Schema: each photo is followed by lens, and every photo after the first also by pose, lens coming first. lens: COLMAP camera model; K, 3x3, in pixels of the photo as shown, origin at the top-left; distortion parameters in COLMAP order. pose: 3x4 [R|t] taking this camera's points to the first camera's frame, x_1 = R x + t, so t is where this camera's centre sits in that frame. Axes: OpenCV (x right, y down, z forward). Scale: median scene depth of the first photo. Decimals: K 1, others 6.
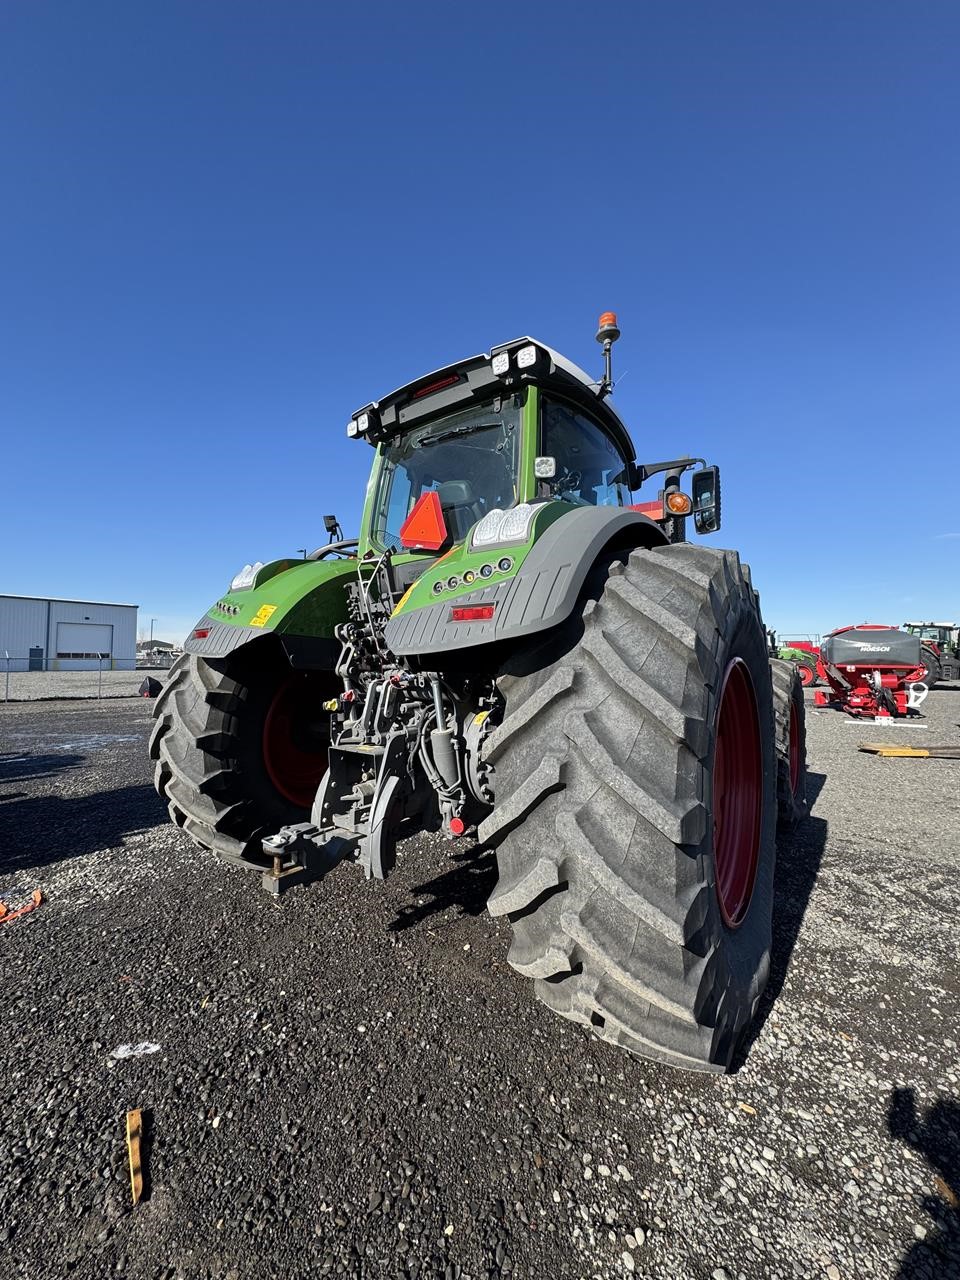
lens RADIAL K [[508.1, 0, 471.4], [0, 508.1, 636.9], [0, 0, 1]] dist [-0.001685, 0.000344]
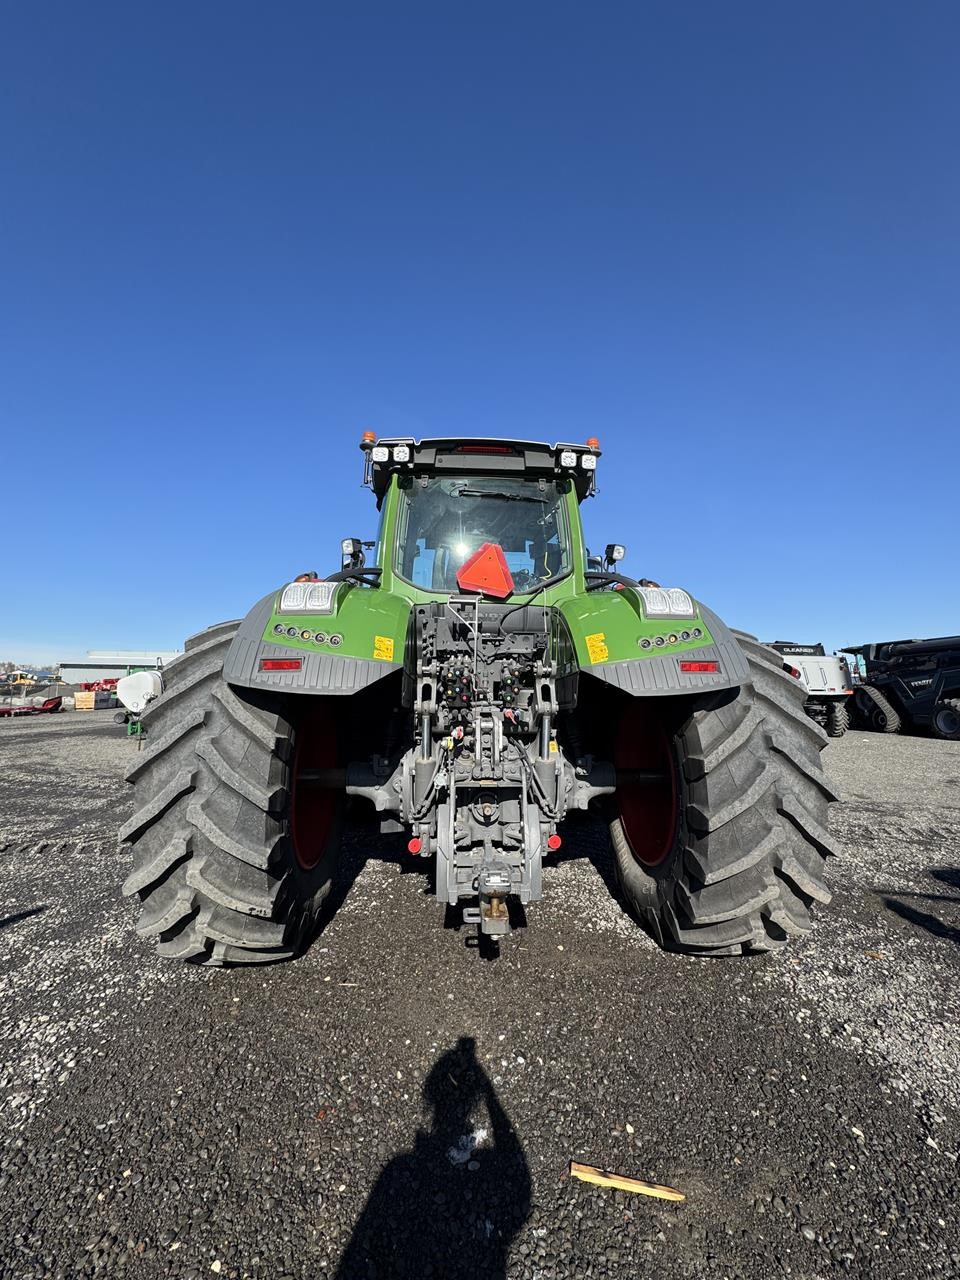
lens RADIAL K [[508.1, 0, 479.3], [0, 508.1, 639.4], [0, 0, 1]] dist [-0.001685, 0.000344]
pose [[0.763666, 0.069659, 0.641842, -0.780492], [-0.034591, 0.997149, -0.067064, -0.002704], [-0.644684, 0.029012, 0.763899, 0.175971]]
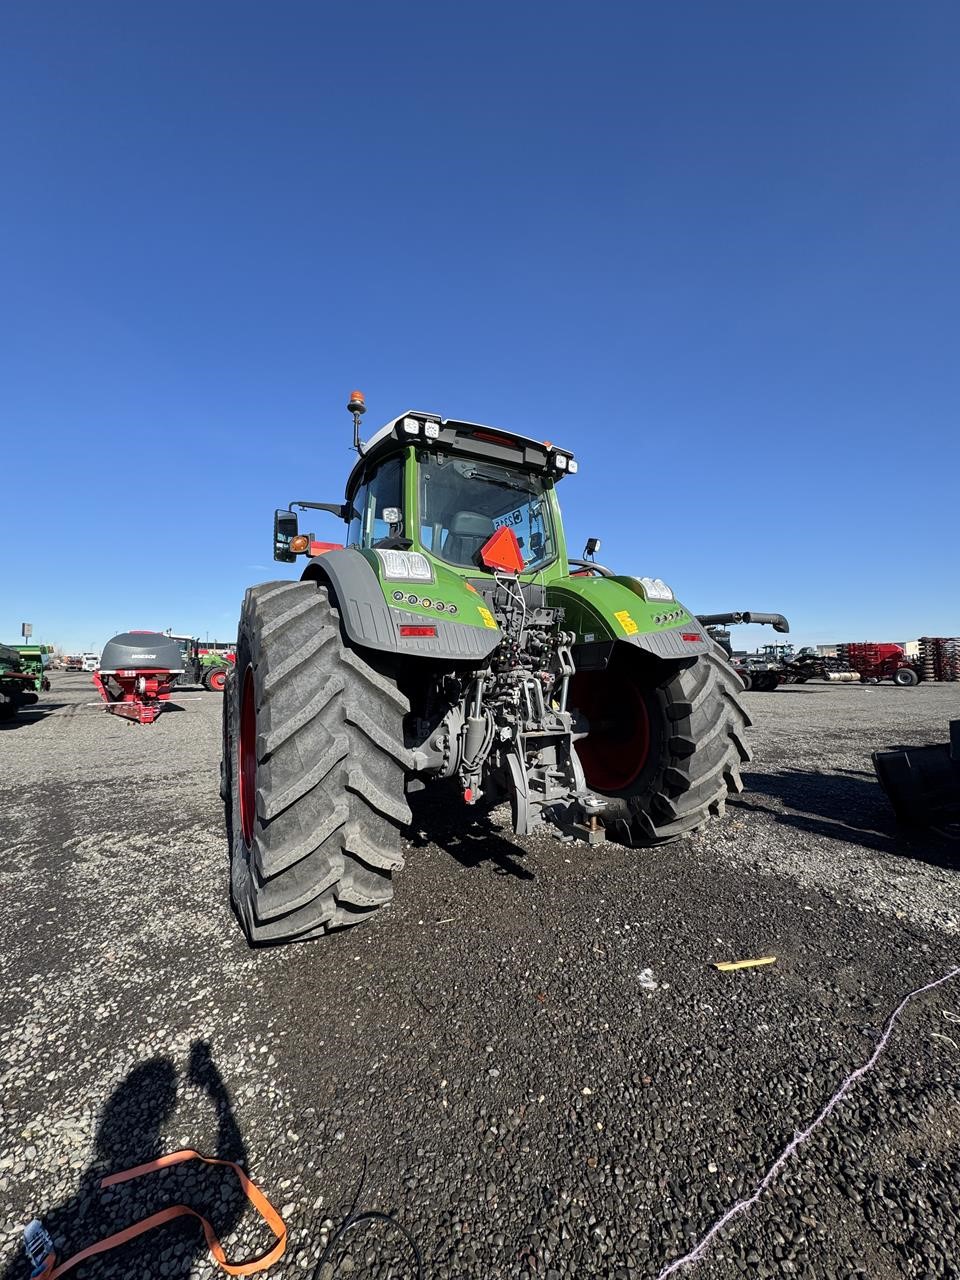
lens RADIAL K [[508.1, 0, 479.5], [0, 508.1, 639.2], [0, 0, 1]] dist [-0.001685, 0.000344]
pose [[0.389346, 0.041796, 0.920143, -1.214638], [-0.034202, 0.998937, -0.030903, 0.028673], [-0.920456, -0.019439, 0.390362, 0.558592]]
